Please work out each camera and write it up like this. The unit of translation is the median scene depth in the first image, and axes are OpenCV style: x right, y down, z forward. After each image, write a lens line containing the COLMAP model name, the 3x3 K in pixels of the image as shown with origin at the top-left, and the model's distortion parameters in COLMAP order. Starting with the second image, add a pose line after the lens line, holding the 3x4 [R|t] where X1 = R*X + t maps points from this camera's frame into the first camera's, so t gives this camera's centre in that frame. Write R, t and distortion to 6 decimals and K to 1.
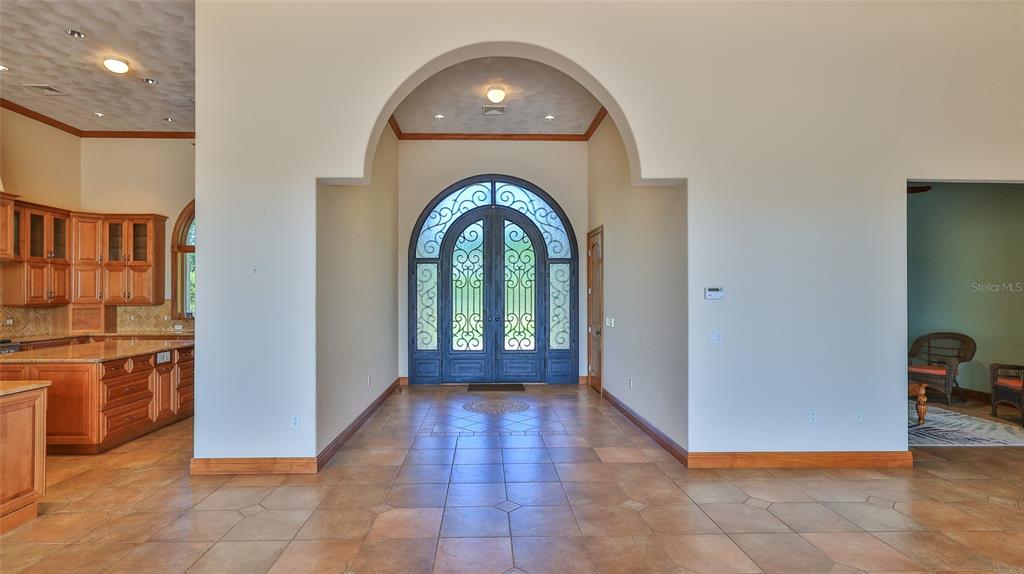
lens RADIAL K [[492.2, 0, 510.6], [0, 492.2, 293.3], [0, 0, 1]] dist [-0.004187, -0.000719]
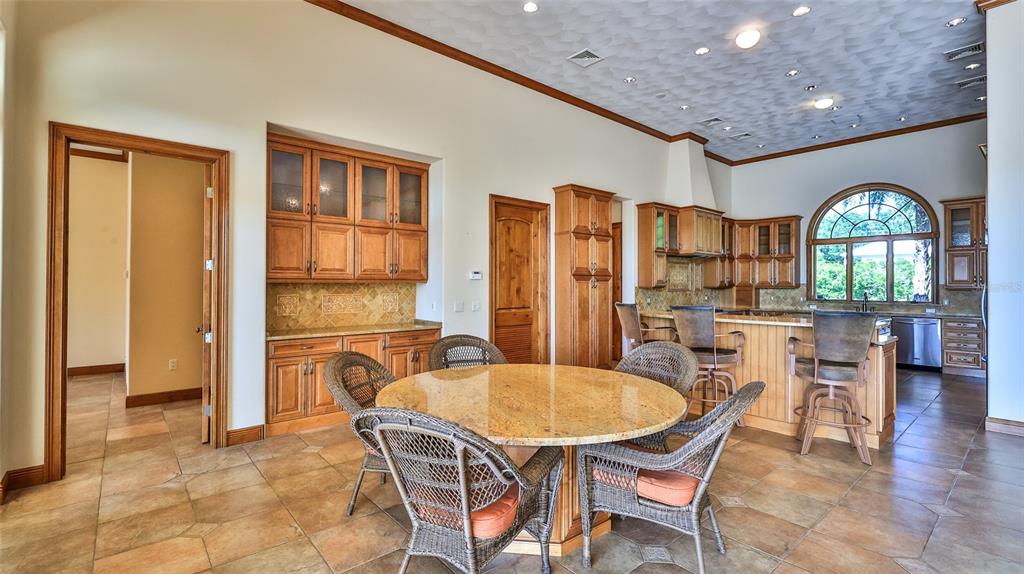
lens RADIAL K [[453.4, 0, 506.6], [0, 453.4, 285.1], [0, 0, 1]] dist [-0.000118, -0.000184]
pose [[0.616789, 0.005249, -0.787111, -0.280142], [-0.002614, 0.999986, 0.004621, 0.012943], [0.787124, -0.000792, 0.616794, -0.307260]]
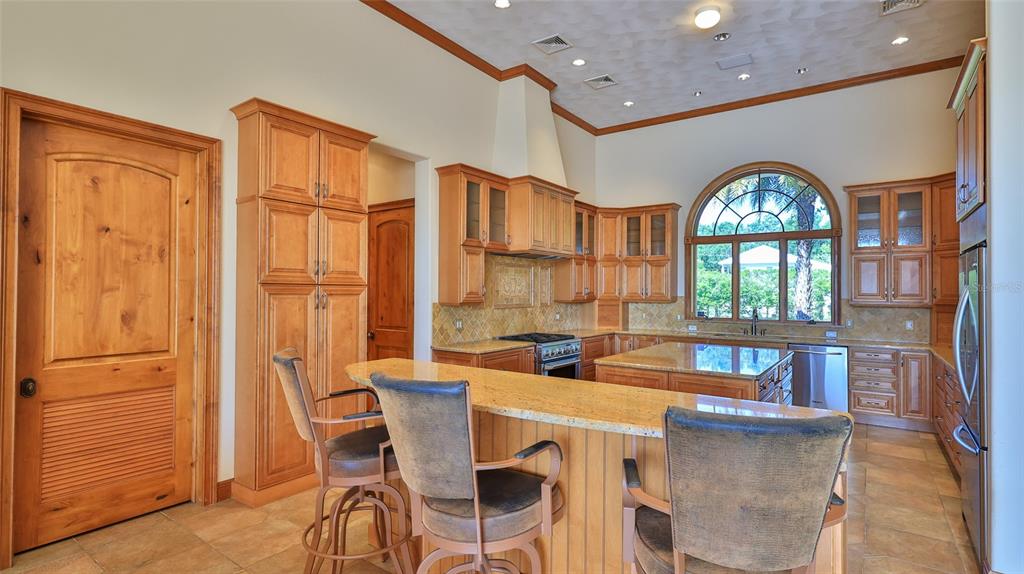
lens RADIAL K [[492.2, 0, 510.6], [0, 492.2, 293.3], [0, 0, 1]] dist [-0.004187, -0.000719]
pose [[0.784490, 0.009494, -0.620069, -0.407325], [-0.006501, 0.999954, 0.007085, 0.001783], [0.620108, -0.001527, 0.784515, 0.096508]]
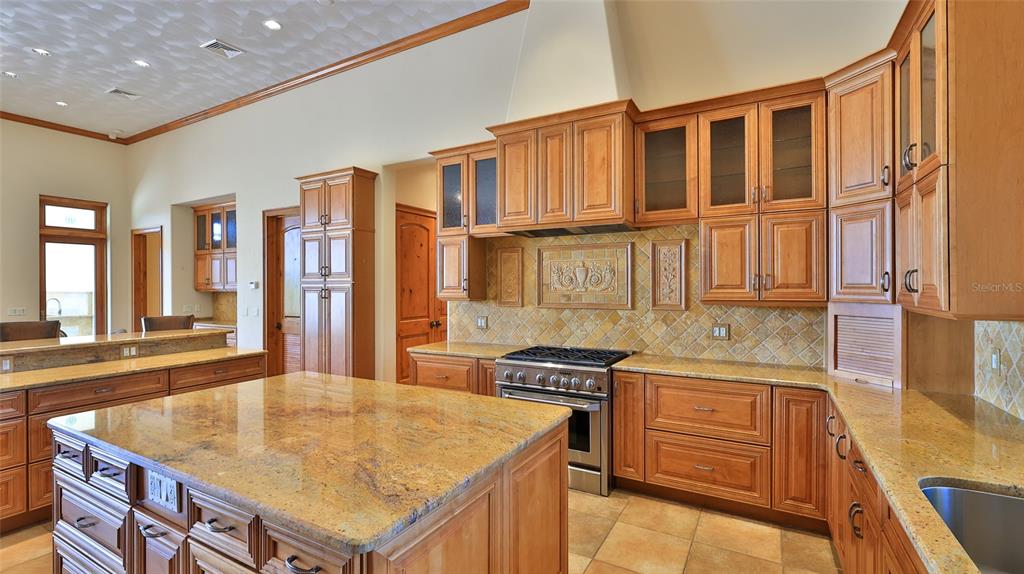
lens RADIAL K [[453.4, 0, 506.6], [0, 453.4, 285.1], [0, 0, 1]] dist [-0.000118, -0.000184]
pose [[-0.530142, -0.000859, -0.847909, -0.425681], [0.004481, 0.999983, -0.003815, 0.006727], [0.847897, -0.005822, -0.530129, 0.968213]]
